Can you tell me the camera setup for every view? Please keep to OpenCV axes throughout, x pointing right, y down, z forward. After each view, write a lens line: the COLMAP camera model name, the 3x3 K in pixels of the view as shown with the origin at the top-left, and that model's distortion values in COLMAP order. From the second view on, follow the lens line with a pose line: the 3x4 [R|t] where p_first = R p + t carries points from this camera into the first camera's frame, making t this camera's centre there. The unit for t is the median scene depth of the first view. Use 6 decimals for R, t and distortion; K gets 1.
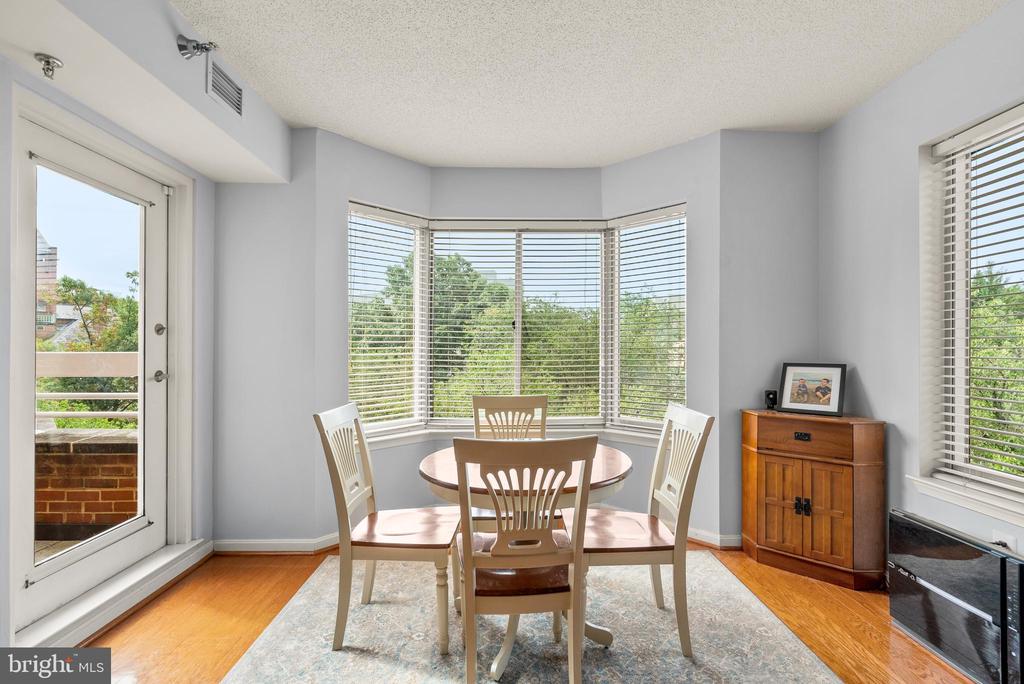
lens RADIAL K [[466.2, 0, 512.0], [0, 466.2, 342.0], [0, 0, 1]] dist [-0.000303, 0.000573]
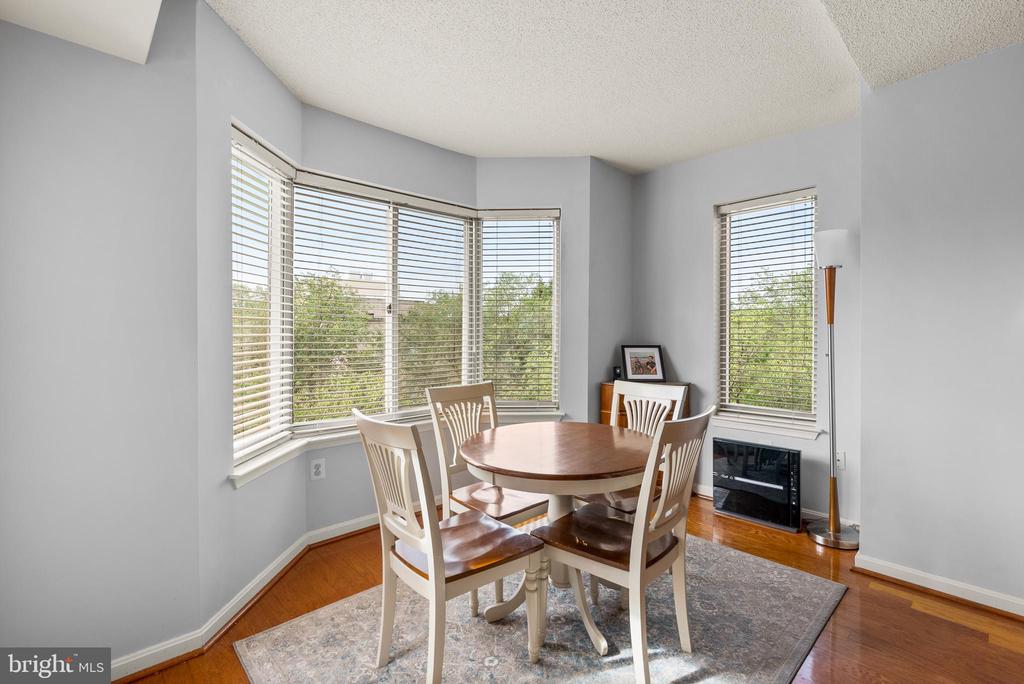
lens RADIAL K [[466.2, 0, 512.0], [0, 466.2, 342.0], [0, 0, 1]] dist [-0.000303, 0.000573]
pose [[0.736908, -0.016318, 0.675796, -0.556204], [-0.006824, 0.999478, 0.031575, -0.004446], [-0.675958, -0.027879, 0.736412, 0.234750]]
